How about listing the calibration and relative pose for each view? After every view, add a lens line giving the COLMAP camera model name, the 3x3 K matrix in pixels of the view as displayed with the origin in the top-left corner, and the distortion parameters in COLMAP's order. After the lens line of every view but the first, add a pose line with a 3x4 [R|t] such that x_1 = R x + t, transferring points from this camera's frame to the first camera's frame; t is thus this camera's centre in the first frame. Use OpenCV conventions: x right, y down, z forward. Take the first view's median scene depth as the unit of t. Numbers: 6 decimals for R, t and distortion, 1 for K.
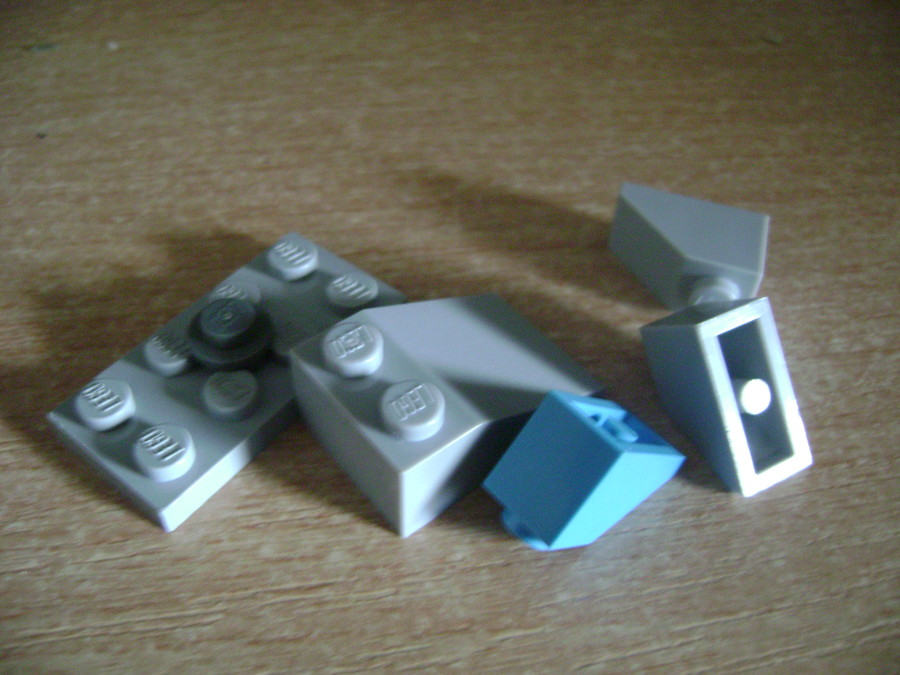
lens RADIAL K [[912.7, 0, 450.6], [0, 912.7, 336.2], [0, 0, 1]] dist [-0.184082, 0.089678]
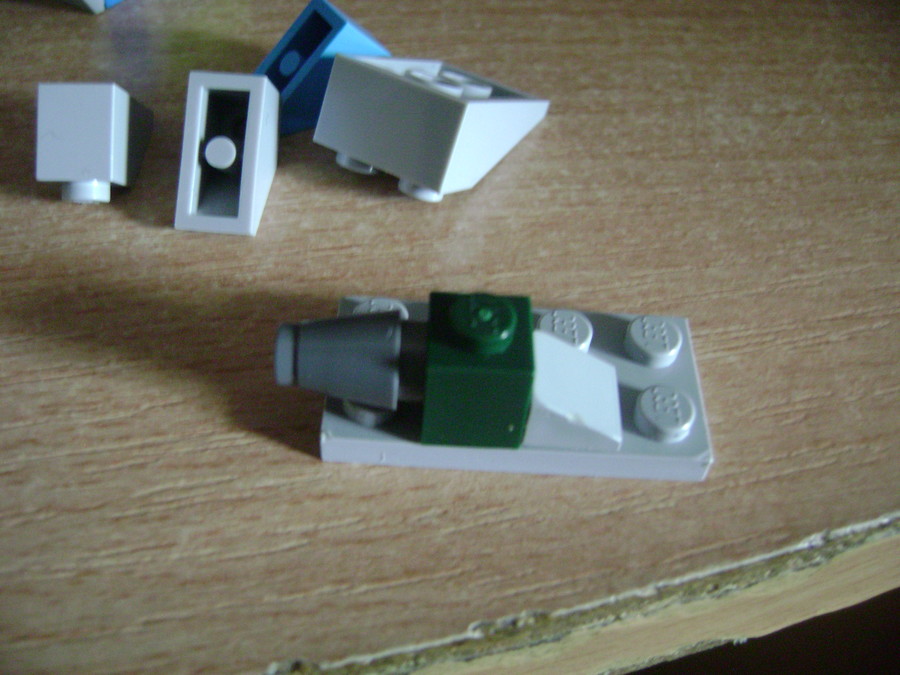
lens RADIAL K [[910.6, 0, 450.8], [0, 910.6, 336.3], [0, 0, 1]] dist [-0.186022, 0.090954]
pose [[0.998670, -0.012972, 0.049899, -0.051792], [0.012155, 0.999788, 0.016629, 0.284636], [-0.050104, -0.016000, 0.998616, -0.200066]]
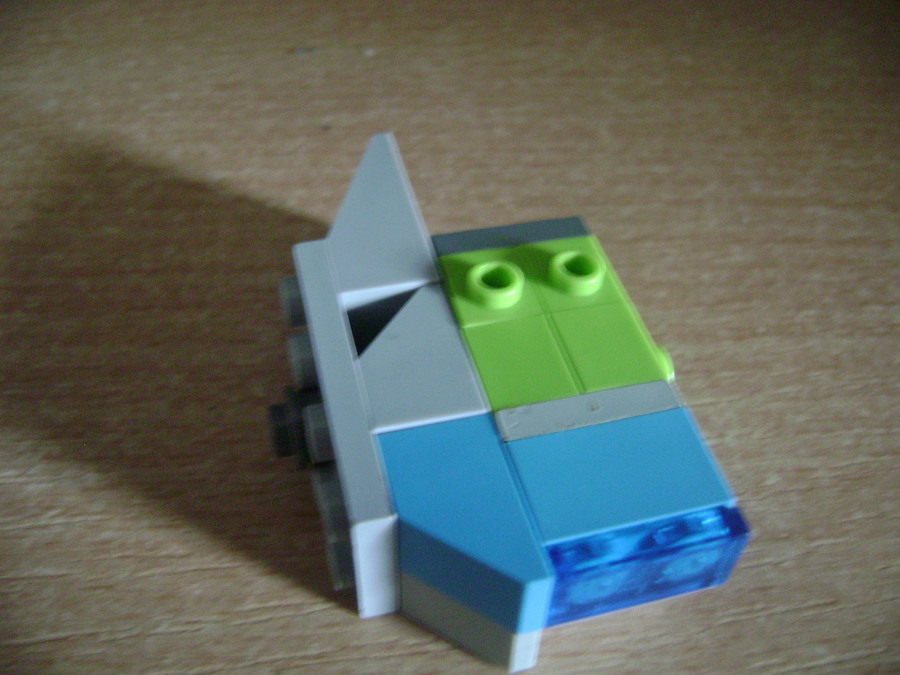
lens RADIAL K [[912.7, 0, 450.6], [0, 912.7, 336.2], [0, 0, 1]] dist [-0.184082, 0.089678]
pose [[0.998462, 0.034213, -0.043627, -0.286924], [-0.035267, 0.999099, -0.023620, 0.069509], [0.042780, 0.025123, 0.998769, -0.167121]]
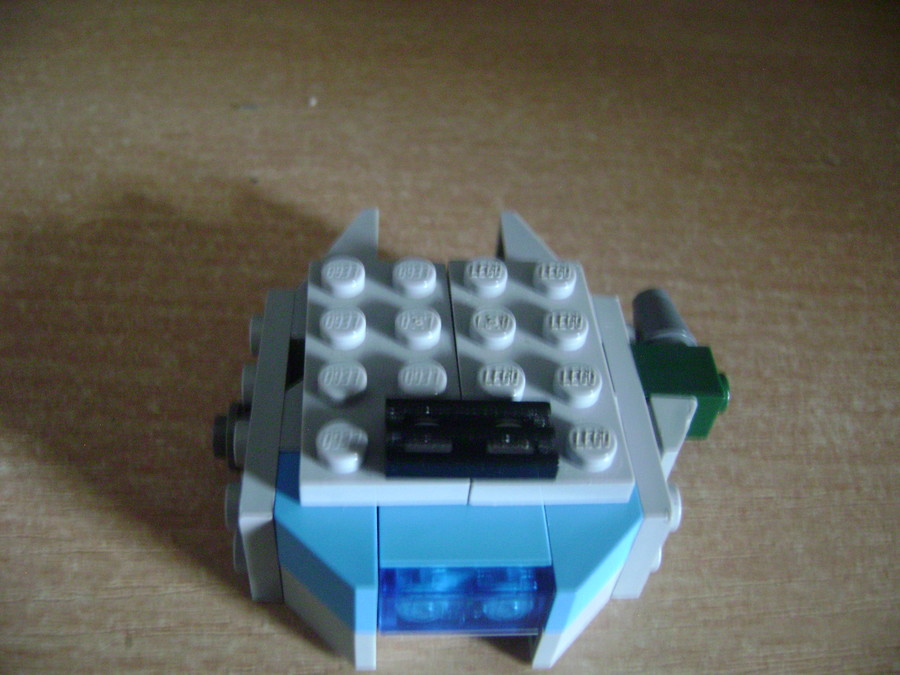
lens RADIAL K [[912.7, 0, 450.6], [0, 912.7, 336.2], [0, 0, 1]] dist [-0.184082, 0.089678]
pose [[0.993392, 0.105419, -0.045373, -0.113910], [-0.107820, 0.992692, -0.054204, 0.042462], [0.039327, 0.058738, 0.997498, -0.332018]]
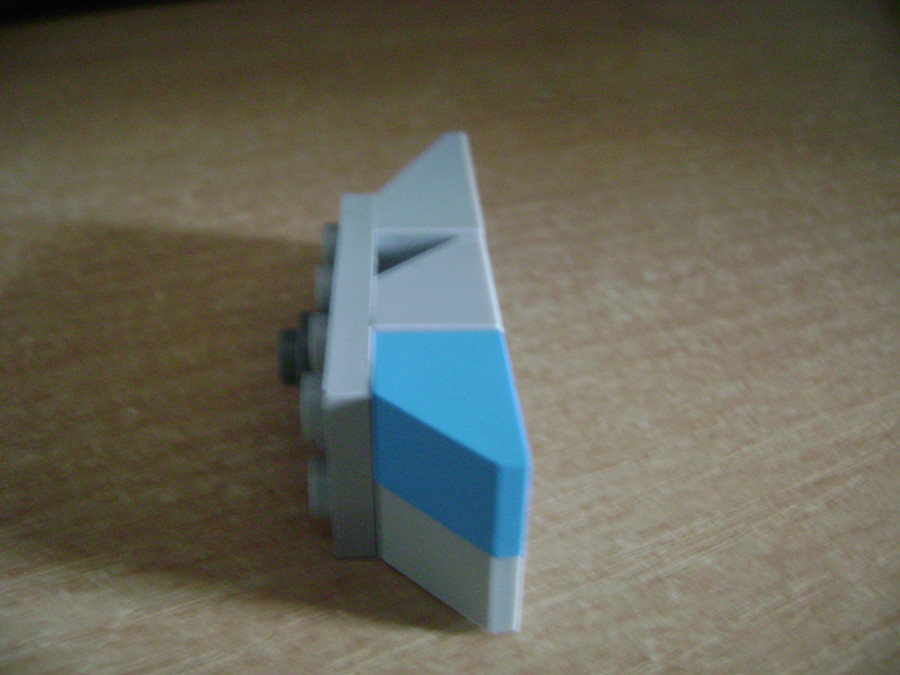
lens RADIAL K [[910.6, 0, 450.8], [0, 910.6, 336.3], [0, 0, 1]] dist [-0.186022, 0.090954]
pose [[0.966007, -0.161334, 0.201992, -0.051699], [0.204388, 0.955069, -0.214636, 0.262744], [-0.158288, 0.248625, 0.955579, -0.044448]]
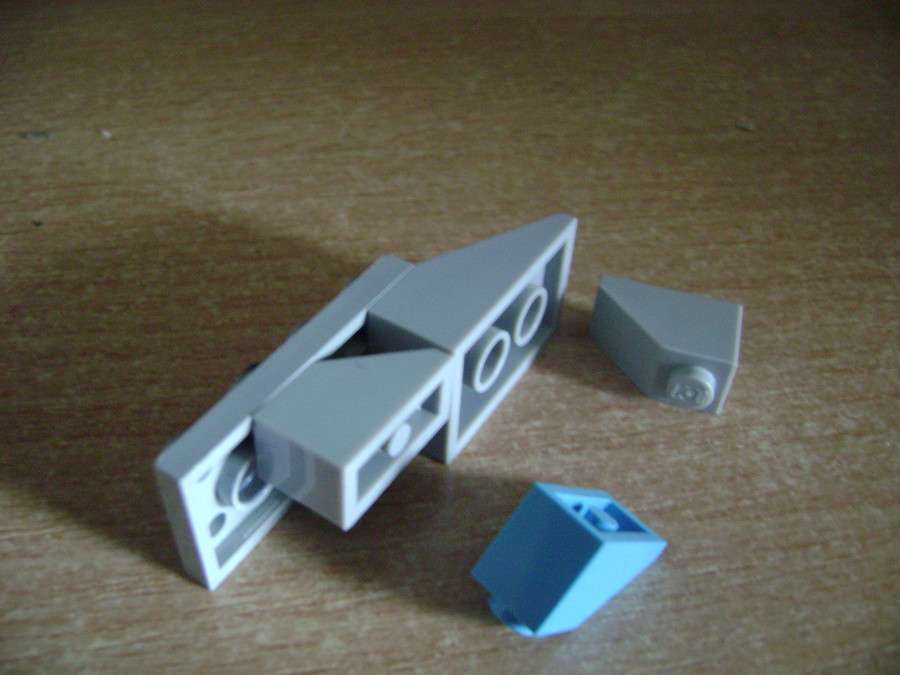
lens RADIAL K [[918.0, 0, 449.4], [0, 918.0, 336.7], [0, 0, 1]] dist [-0.179803, 0.079688]
pose [[0.999785, -0.003073, 0.020503, -0.007119], [0.004492, 0.997570, -0.069526, -0.025797], [-0.020239, 0.069603, 0.997369, -0.041320]]
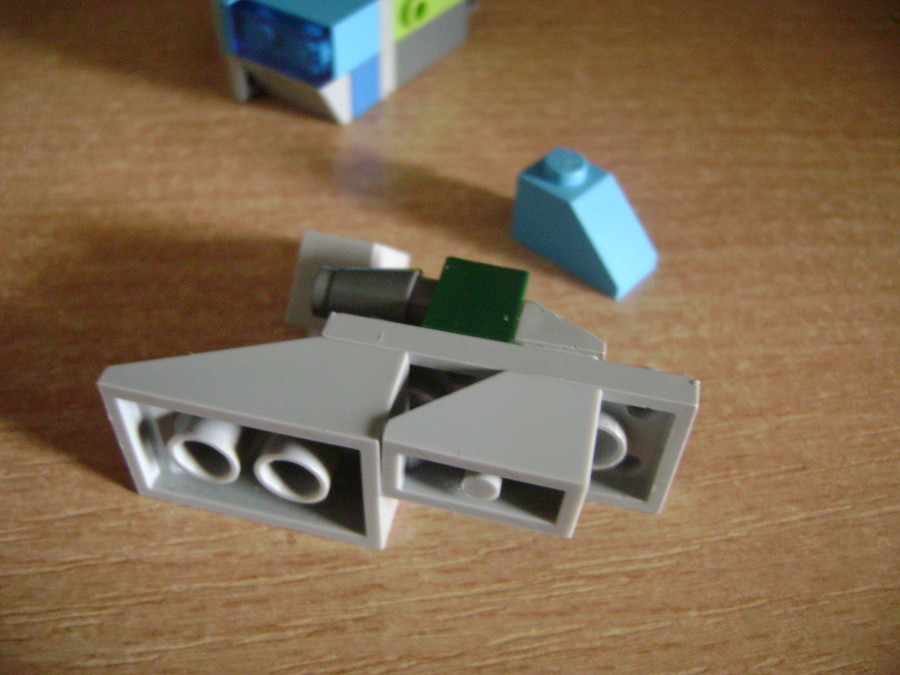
lens RADIAL K [[910.6, 0, 450.8], [0, 910.6, 336.3], [0, 0, 1]] dist [-0.186022, 0.090954]
pose [[0.999696, 0.011757, -0.021680, -0.295150], [-0.012239, 0.999678, -0.022211, 0.177624], [0.021412, 0.022470, 0.999518, -0.236249]]
